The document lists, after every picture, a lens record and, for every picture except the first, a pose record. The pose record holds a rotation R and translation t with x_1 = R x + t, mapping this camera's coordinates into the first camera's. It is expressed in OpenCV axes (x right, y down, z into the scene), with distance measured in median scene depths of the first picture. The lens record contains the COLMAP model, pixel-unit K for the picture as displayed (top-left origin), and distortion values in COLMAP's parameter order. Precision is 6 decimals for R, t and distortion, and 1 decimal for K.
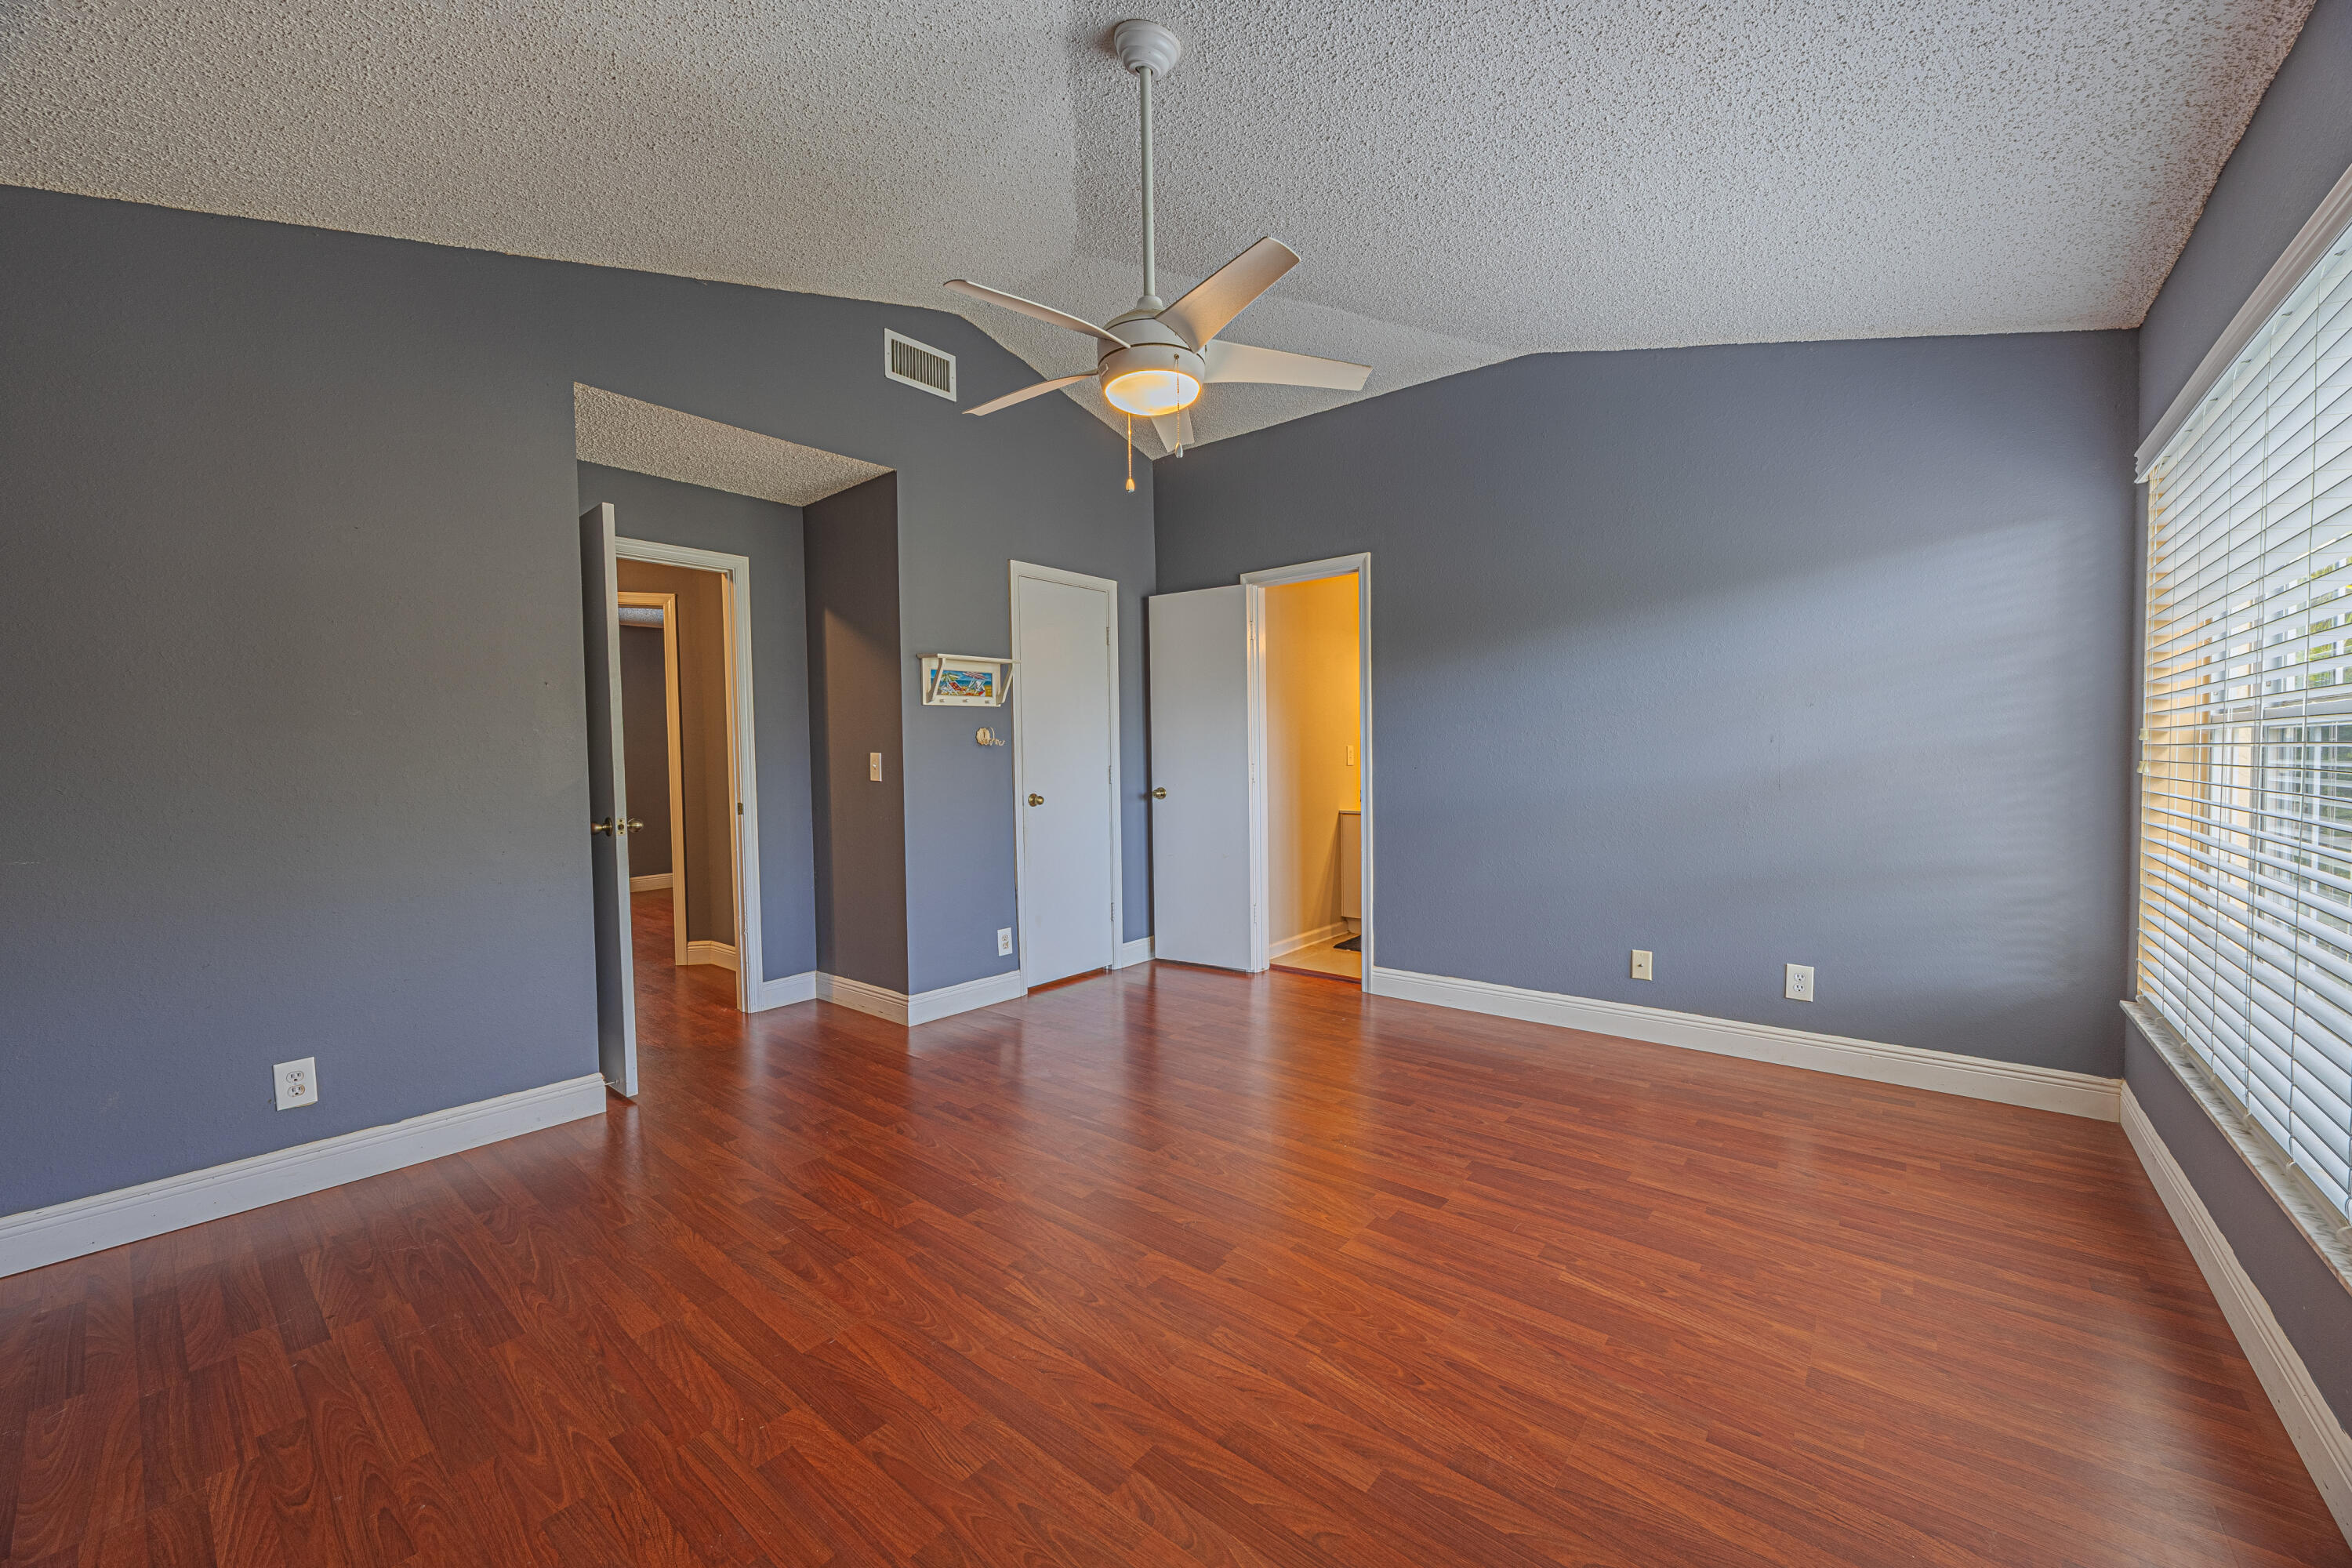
lens RADIAL K [[893.2, 0, 1176.5], [0, 893.2, 804.0], [0, 0, 1]] dist [-0.005241, 0.001316]
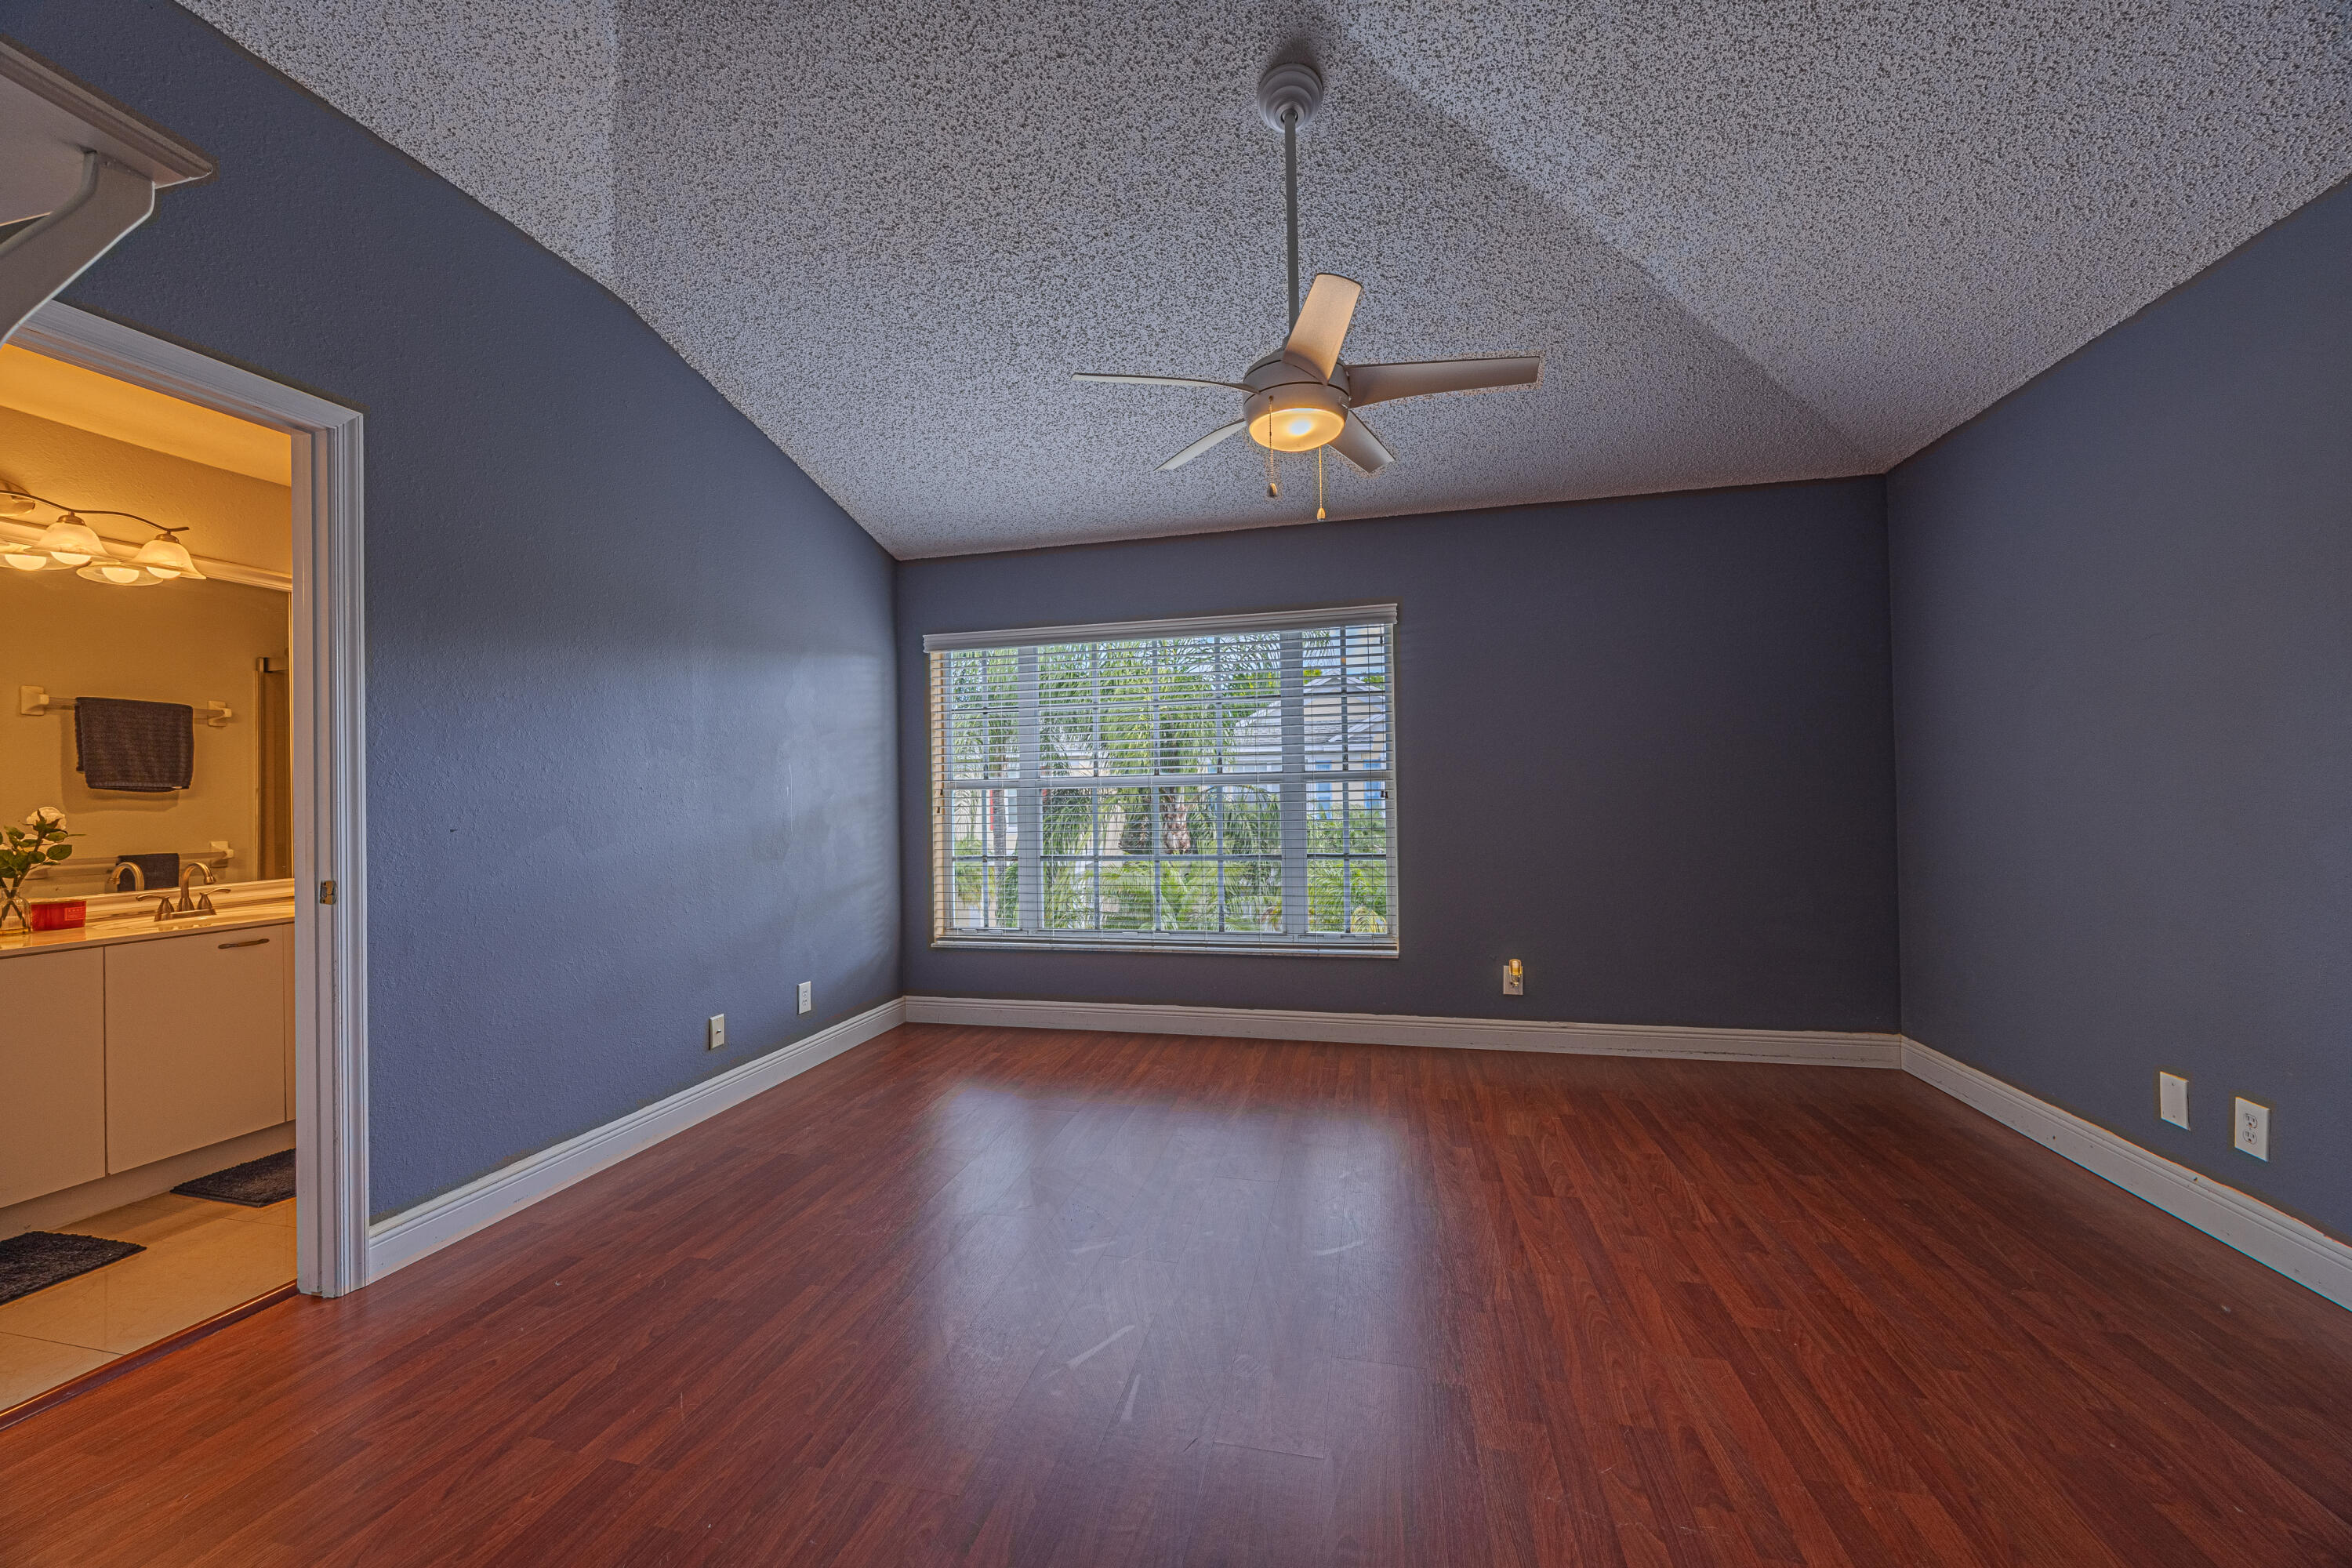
lens RADIAL K [[893.2, 0, 1174.0], [0, 893.2, 790.5], [0, 0, 1]] dist [-0.005241, 0.001316]
pose [[-0.448676, 0.025600, 0.893328, -0.868335], [0.070346, 0.997500, 0.006746, -0.068480], [-0.890922, 0.065869, -0.449355, 1.616784]]
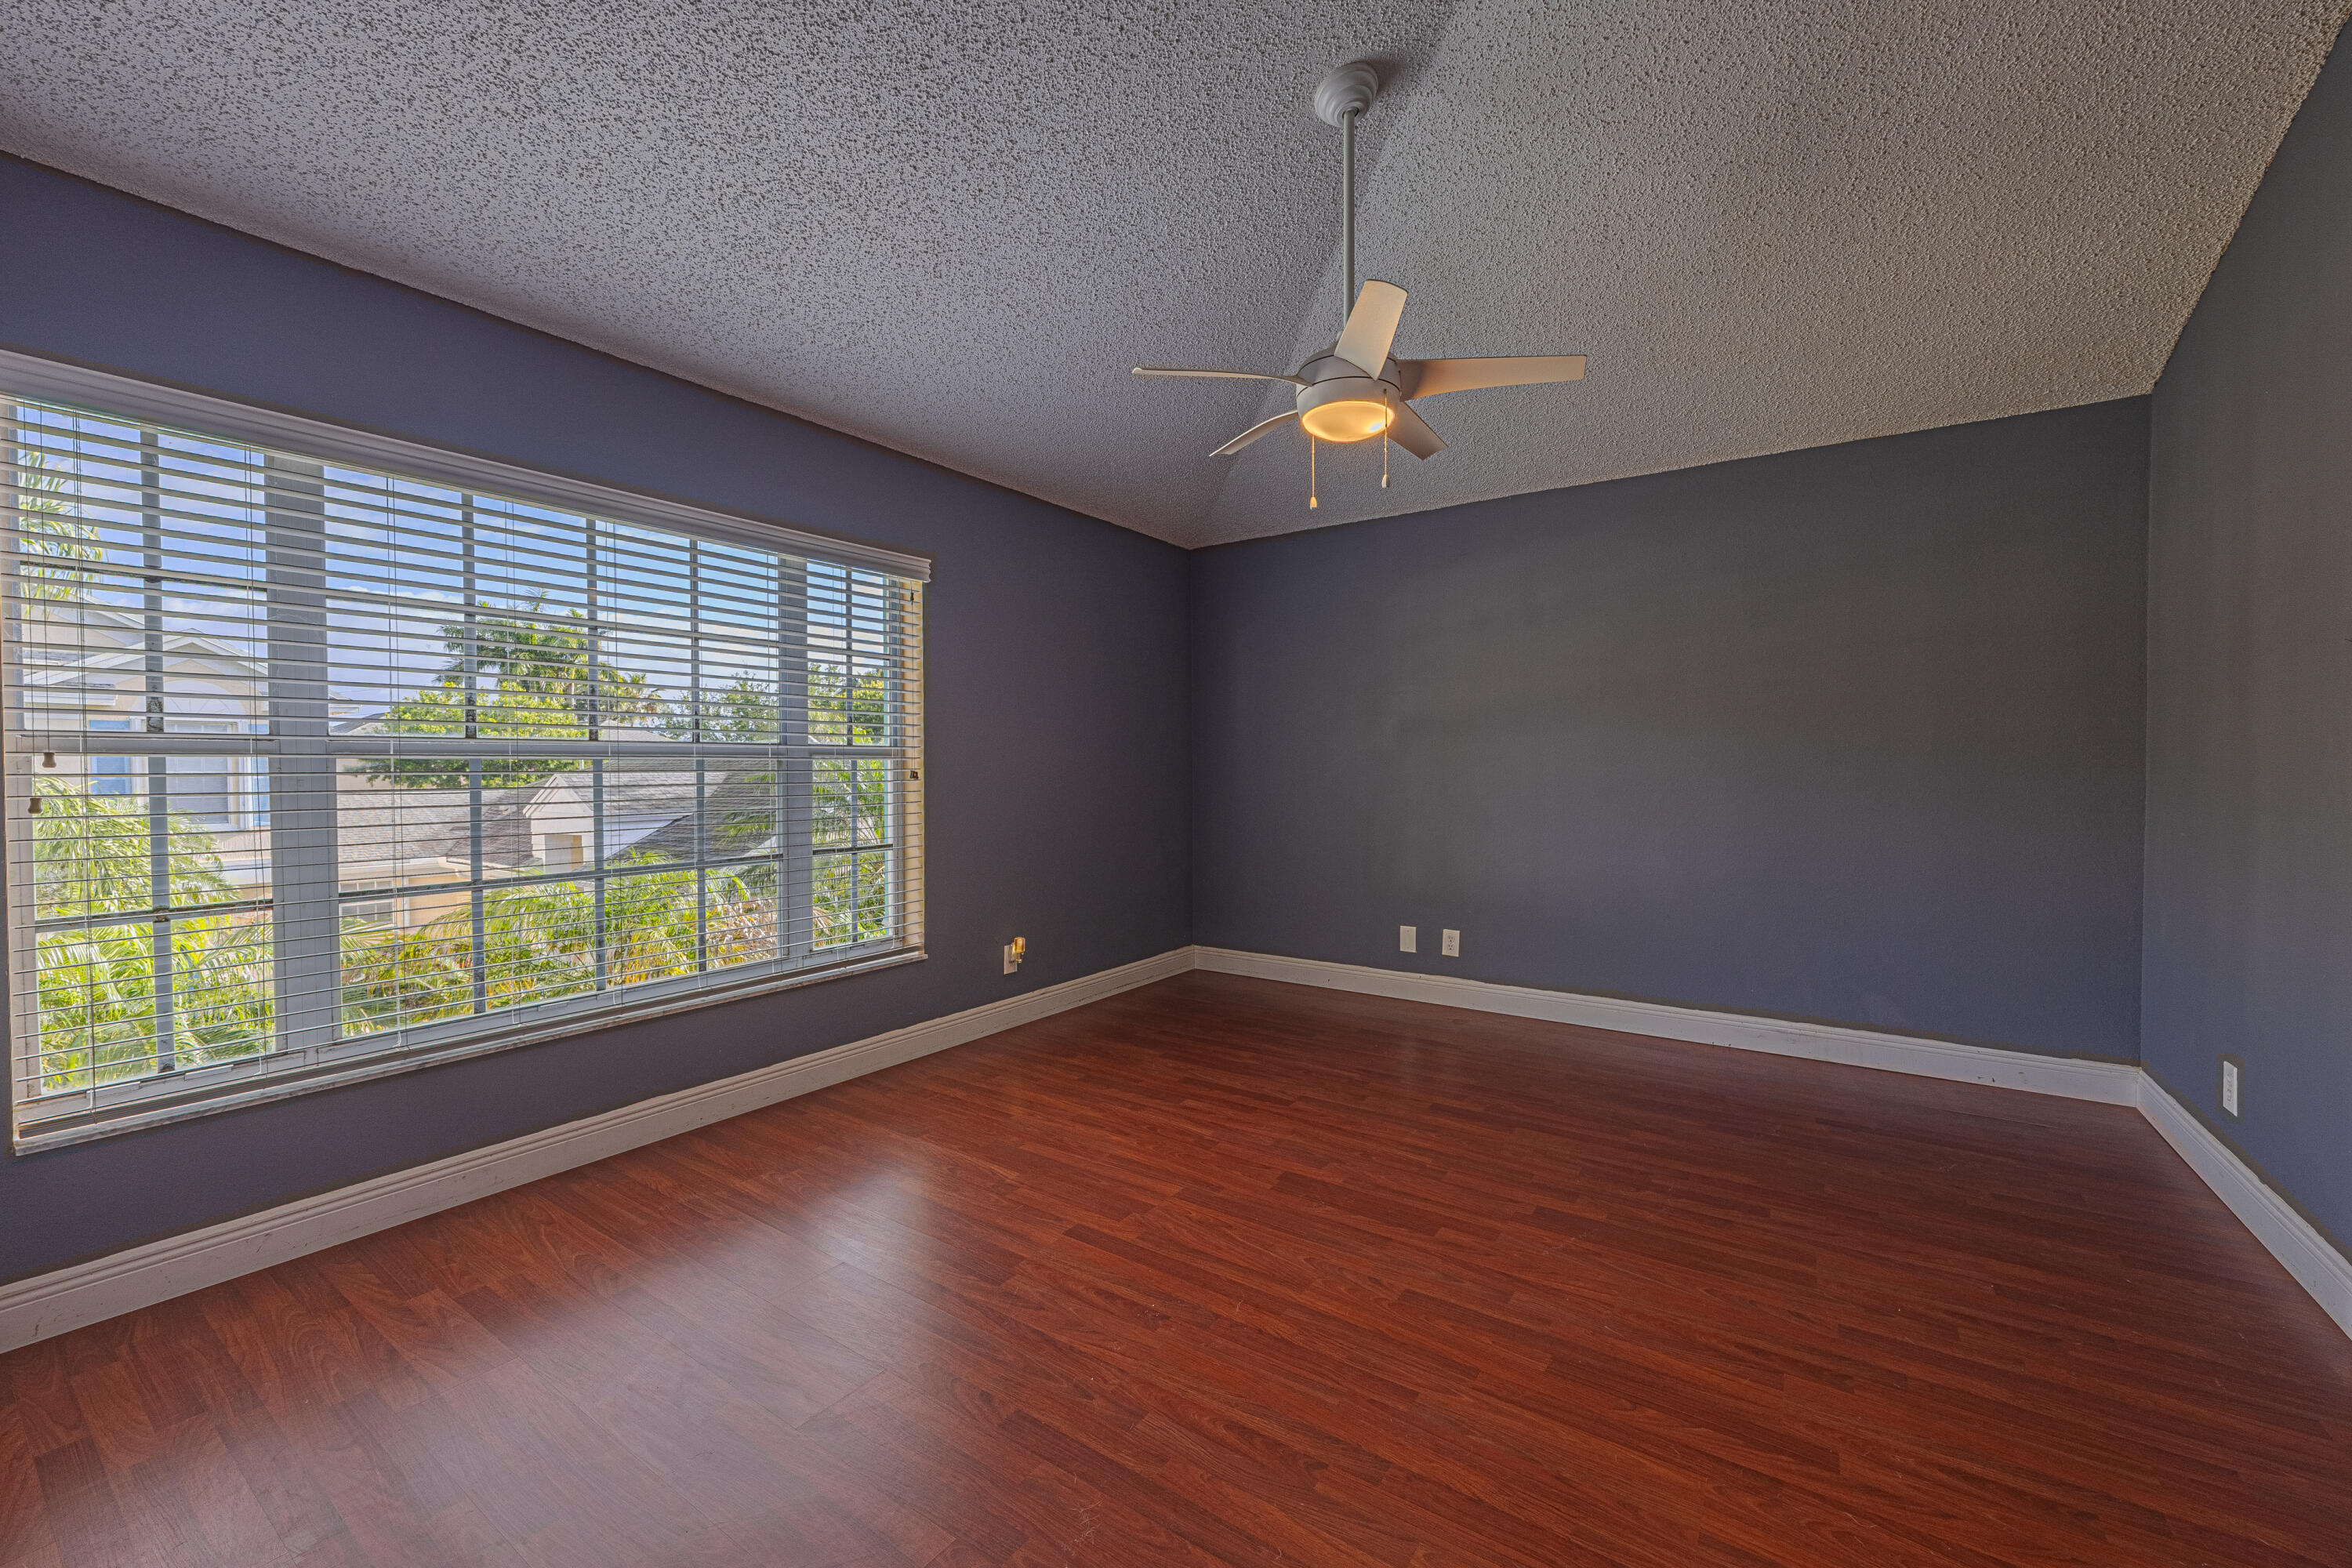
lens RADIAL K [[893.2, 0, 1186.6], [0, 893.2, 796.4], [0, 0, 1]] dist [-0.005241, 0.001316]
pose [[-0.995238, 0.013952, -0.096470, 0.276977], [0.006292, 0.996834, 0.079258, -0.106518], [0.097270, 0.078274, -0.992175, 2.072834]]
